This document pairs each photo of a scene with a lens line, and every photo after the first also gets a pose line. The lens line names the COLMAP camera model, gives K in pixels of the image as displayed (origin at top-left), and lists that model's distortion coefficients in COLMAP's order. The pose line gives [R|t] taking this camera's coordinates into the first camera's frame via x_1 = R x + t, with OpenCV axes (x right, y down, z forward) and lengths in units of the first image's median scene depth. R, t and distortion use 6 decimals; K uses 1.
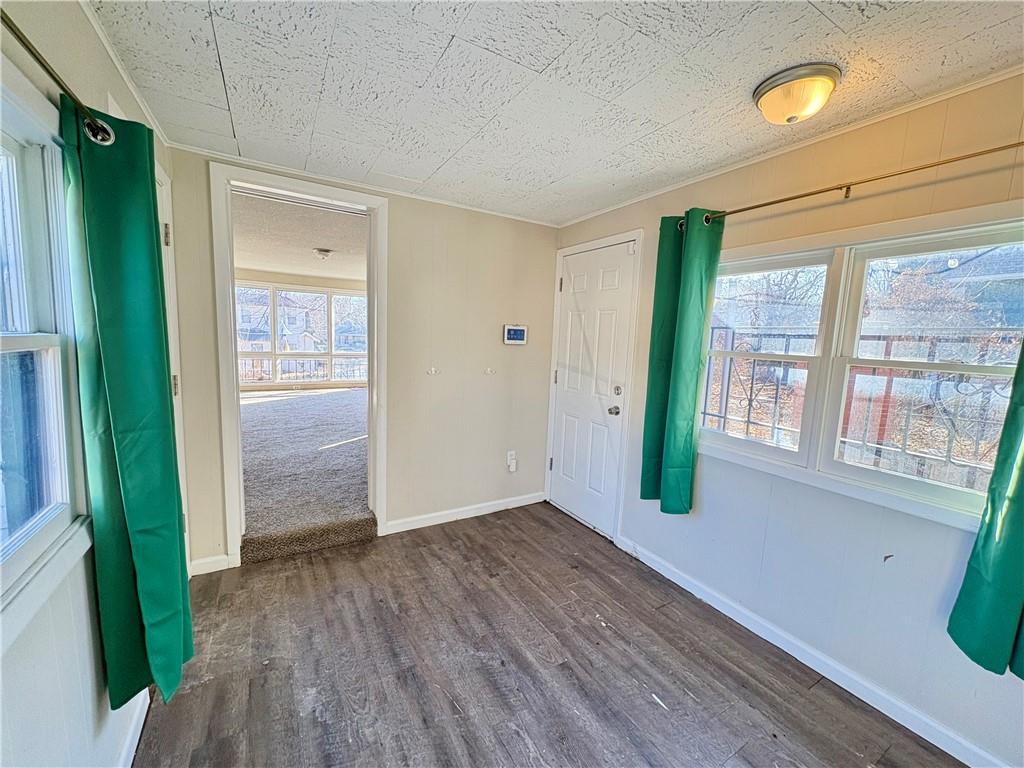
lens RADIAL K [[407.6, 0, 510.5], [0, 407.6, 384.4], [0, 0, 1]] dist [-0.000231, 0.000781]
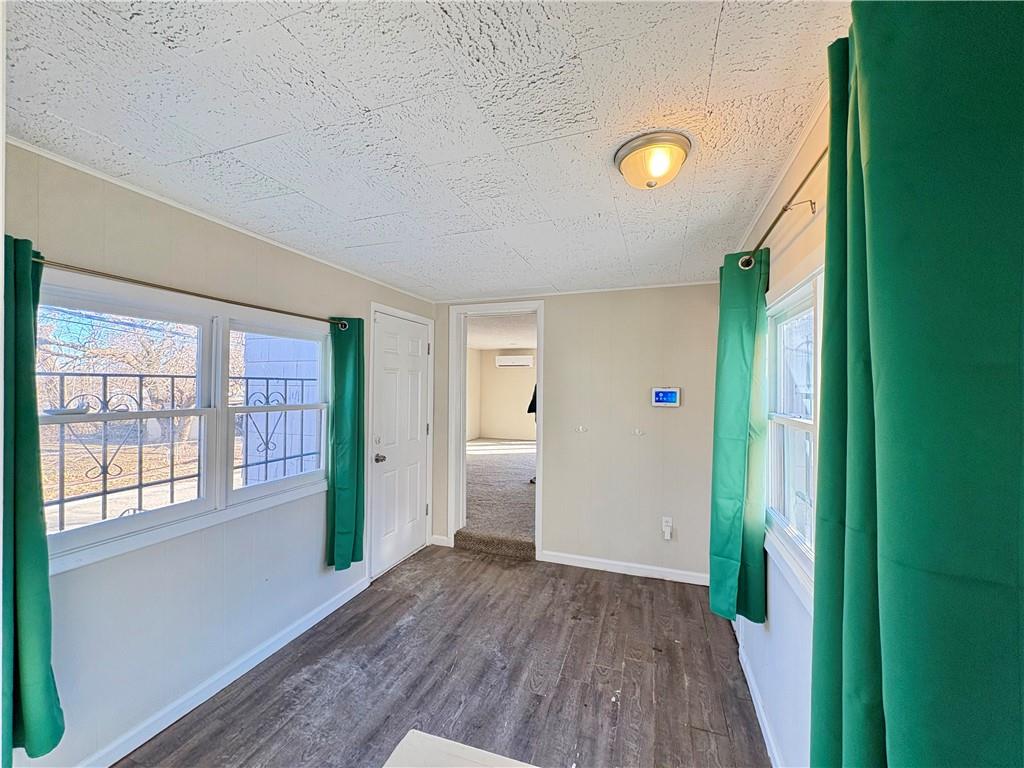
lens RADIAL K [[407.6, 0, 512.4], [0, 407.6, 383.2], [0, 0, 1]] dist [-0.000231, 0.000781]
pose [[0.642087, -0.042024, -0.765479, 0.768946], [-0.073770, 0.990476, -0.116255, -0.015832], [0.763074, 0.131116, 0.632872, 0.106718]]
